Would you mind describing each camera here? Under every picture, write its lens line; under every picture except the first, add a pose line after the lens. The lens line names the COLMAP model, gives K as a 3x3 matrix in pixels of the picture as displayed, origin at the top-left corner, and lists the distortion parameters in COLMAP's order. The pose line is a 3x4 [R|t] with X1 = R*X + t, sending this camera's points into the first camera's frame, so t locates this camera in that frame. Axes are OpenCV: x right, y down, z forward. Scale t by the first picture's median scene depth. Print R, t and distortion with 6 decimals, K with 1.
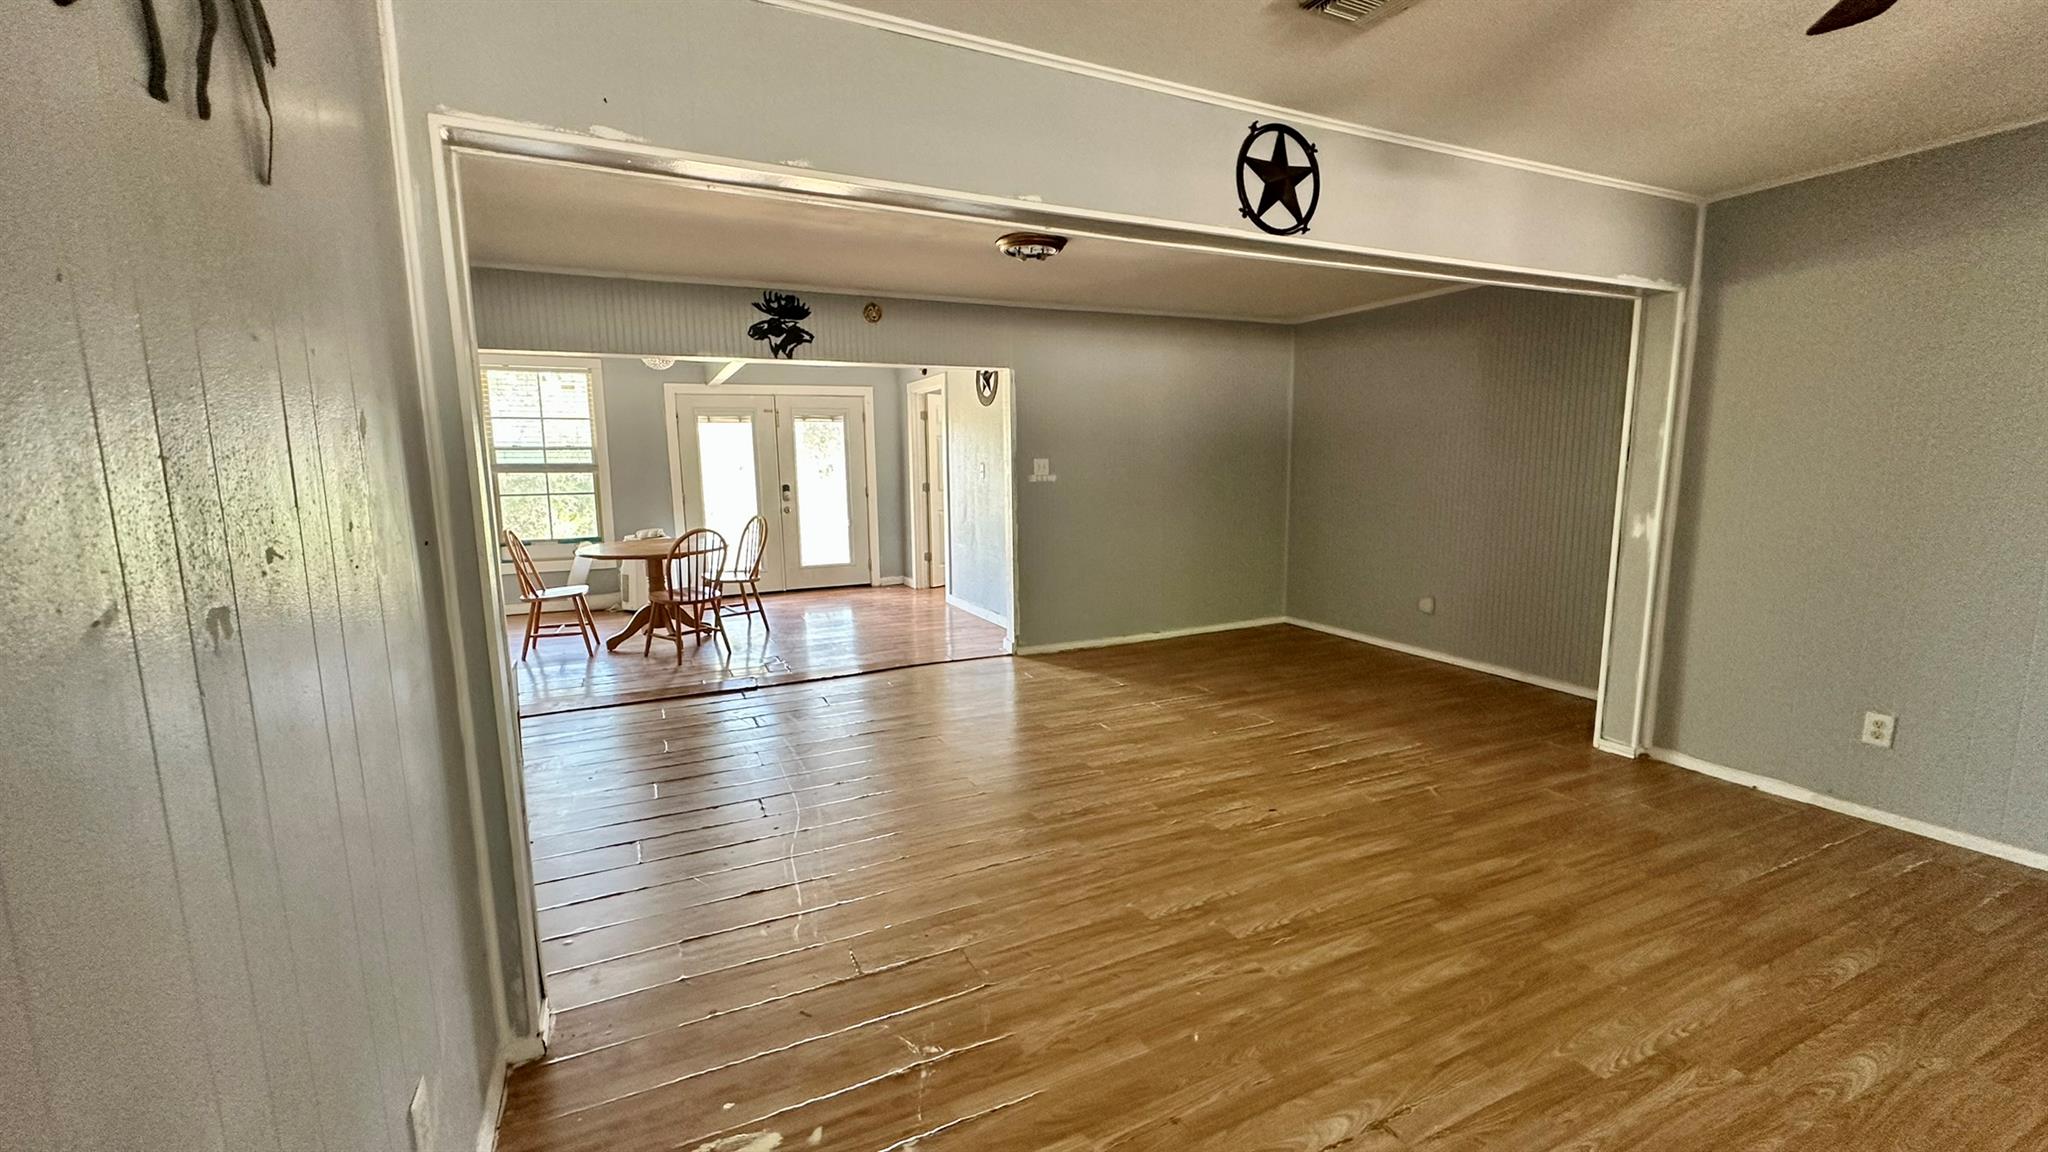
lens RADIAL K [[820.8, 0, 1023.7], [0, 820.8, 576.3], [0, 0, 1]] dist [-0.003224, 0.000679]
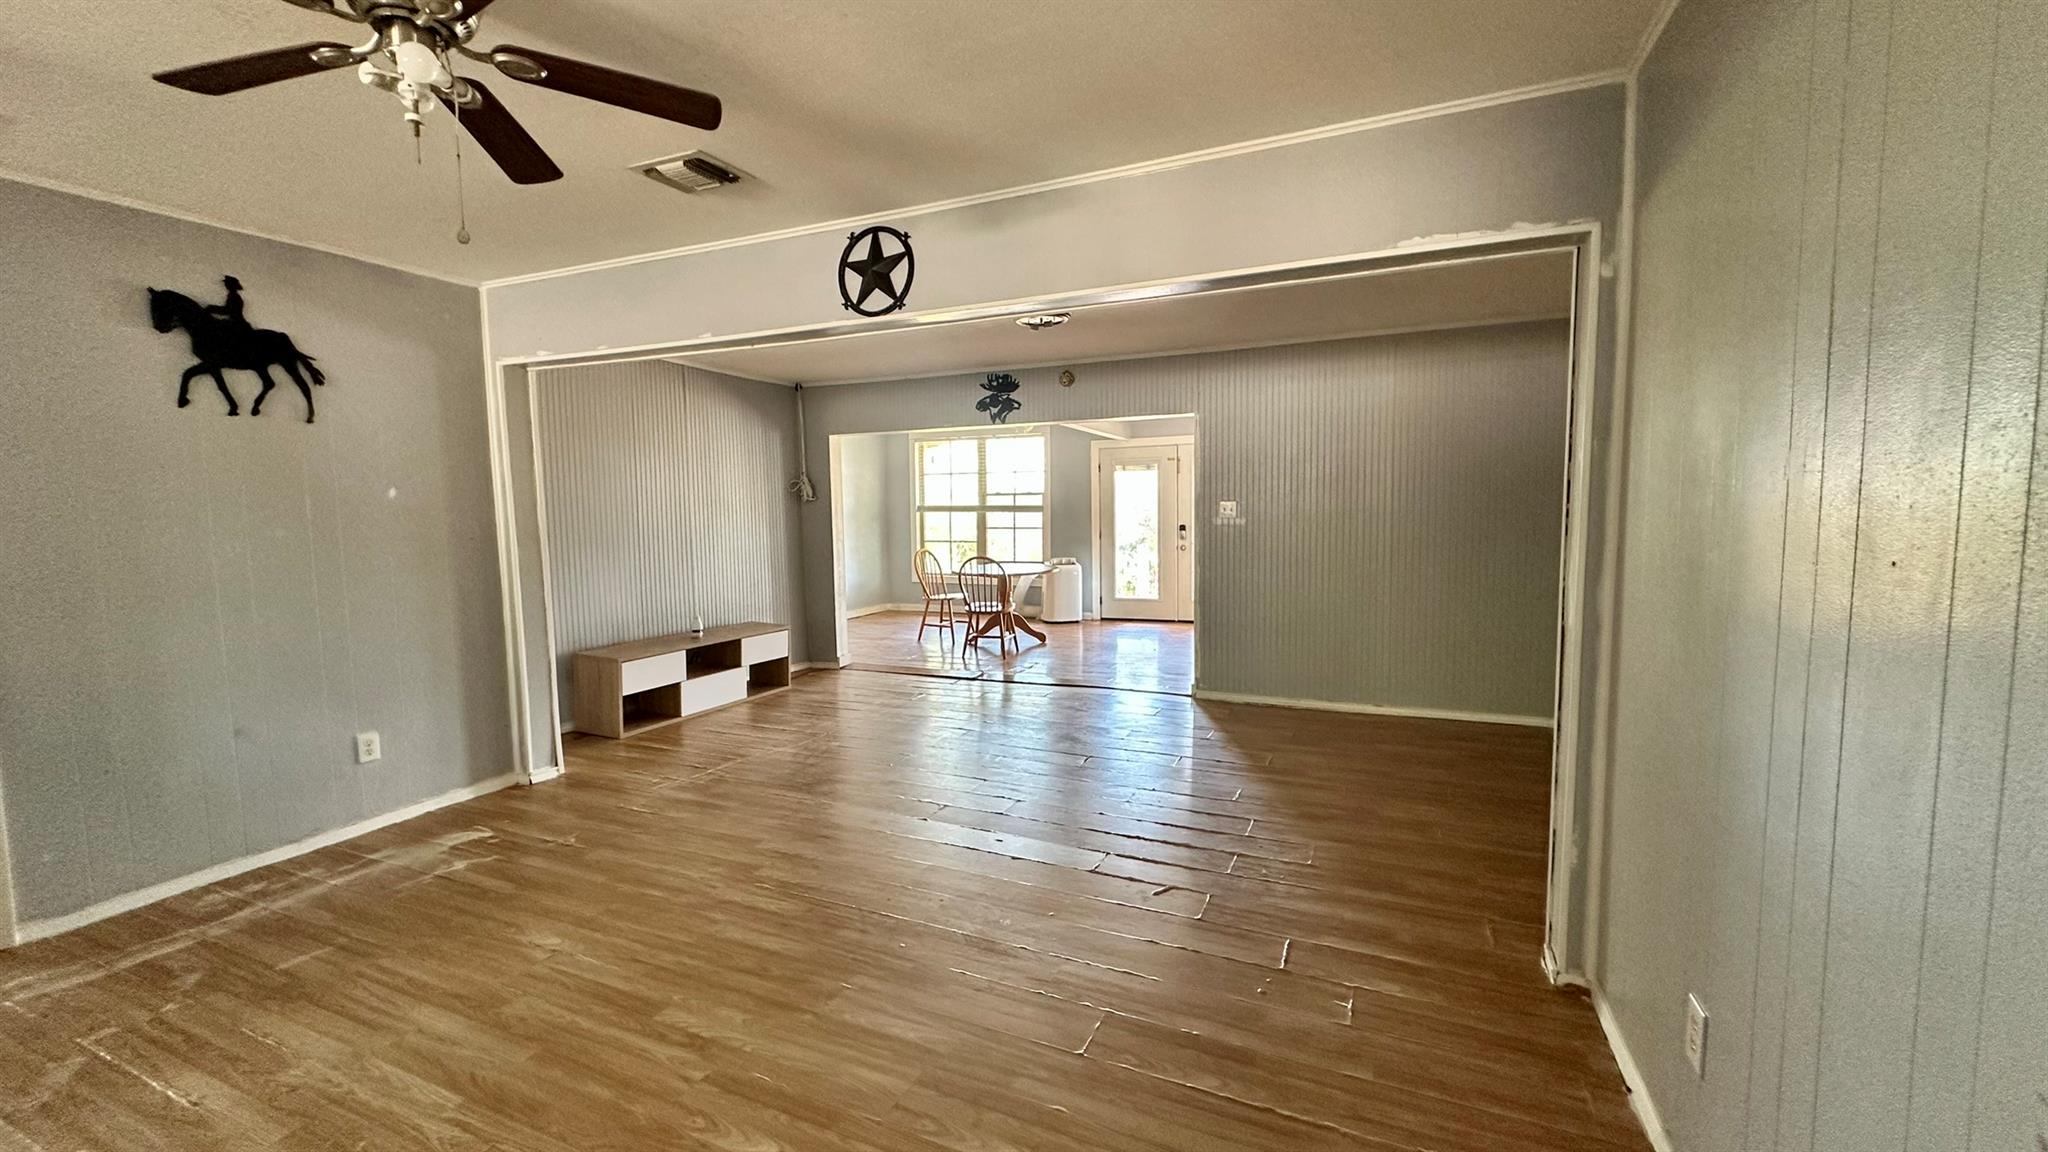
lens RADIAL K [[820.8, 0, 1022.8], [0, 820.8, 578.0], [0, 0, 1]] dist [-0.003224, 0.000679]
pose [[0.651604, 0.067687, -0.755533, 0.724900], [-0.103837, 0.994594, -0.000449, -0.031151], [0.751419, 0.078745, 0.655110, 0.214822]]
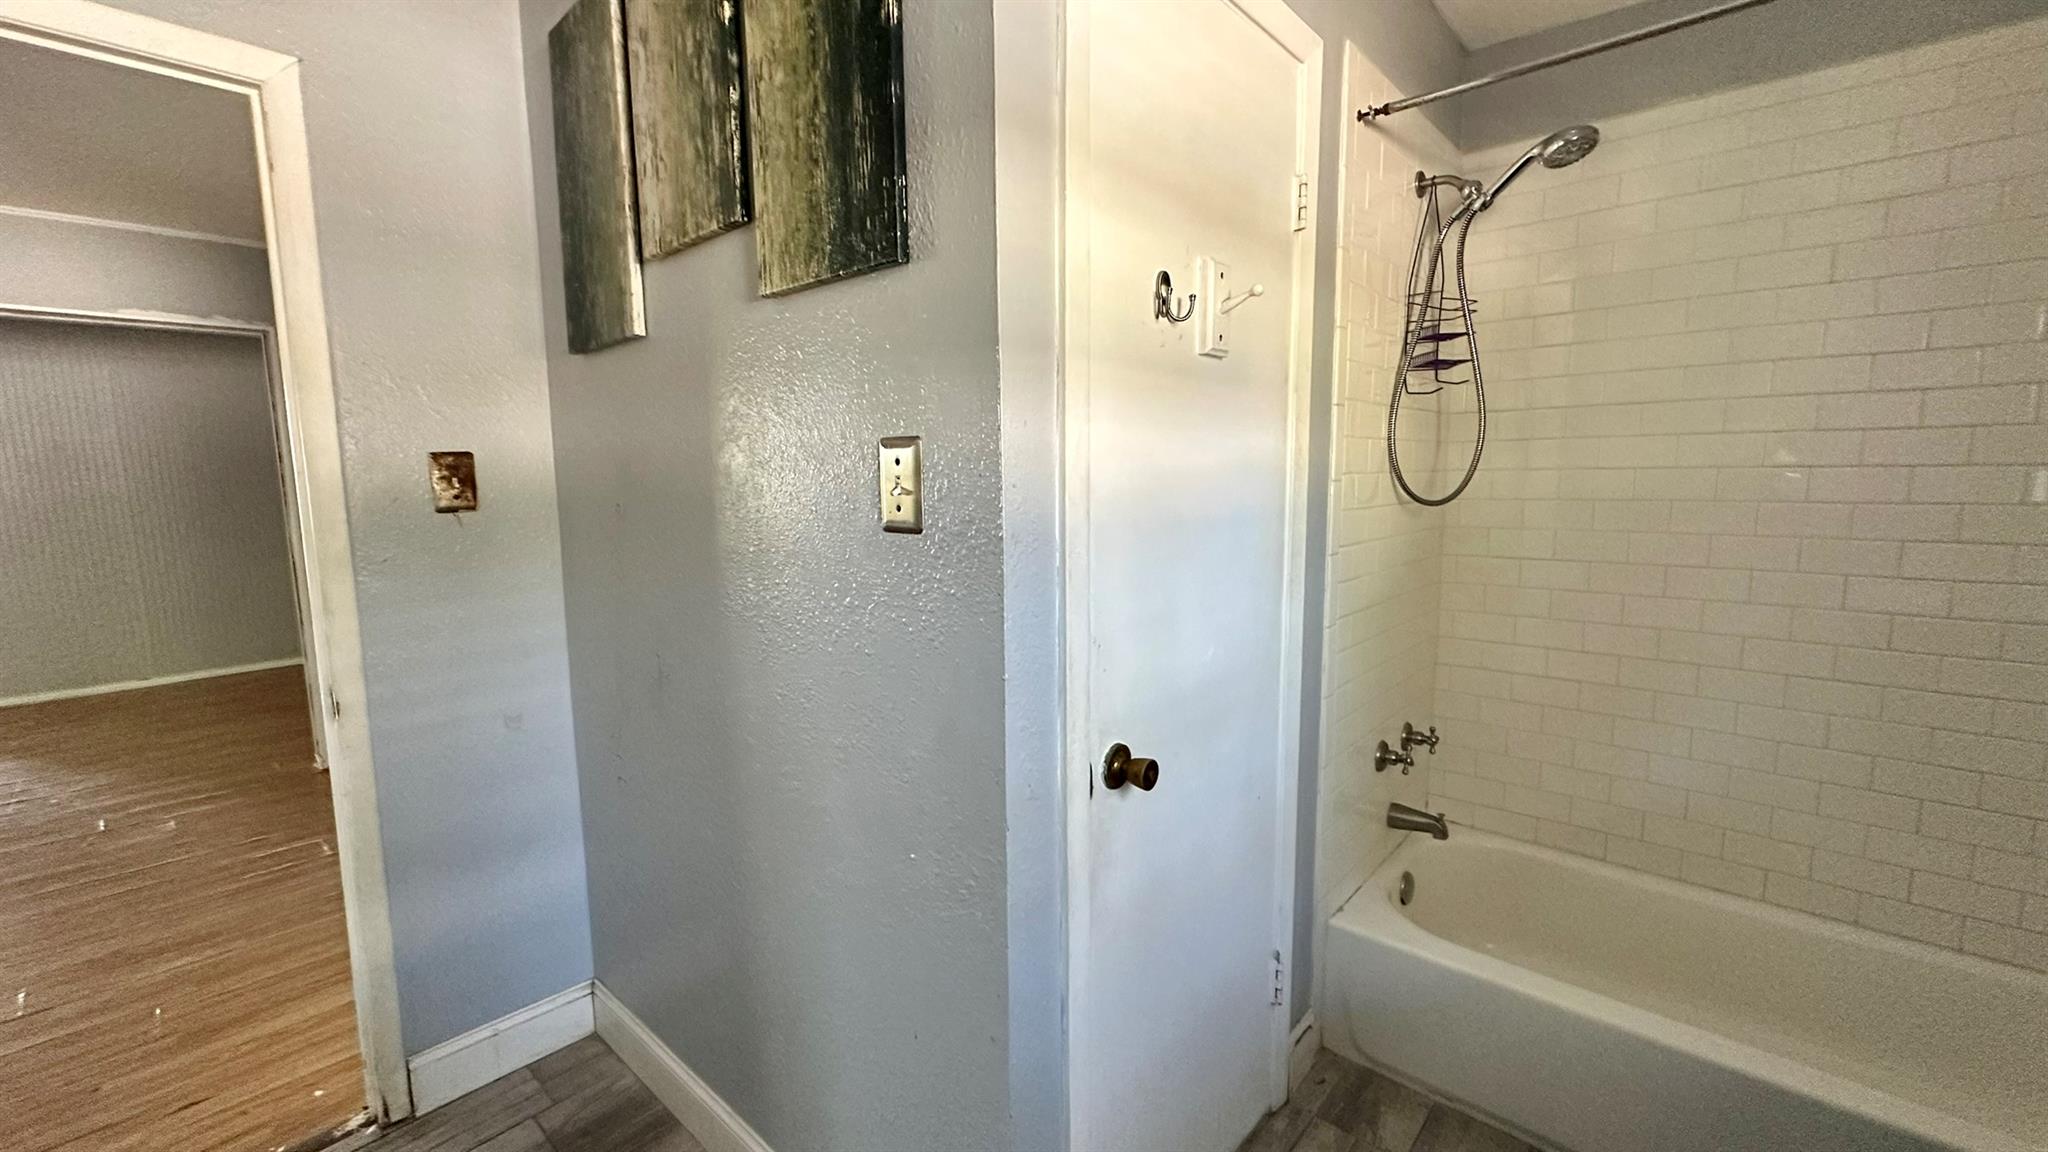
lens RADIAL K [[820.8, 0, 1023.9], [0, 820.8, 576.8], [0, 0, 1]] dist [-0.003224, 0.000679]
pose [[0.917896, -0.046708, 0.394063, 0.913501], [0.056672, 0.998299, -0.013679, 0.030686], [-0.392754, 0.034888, 0.918982, -0.251100]]
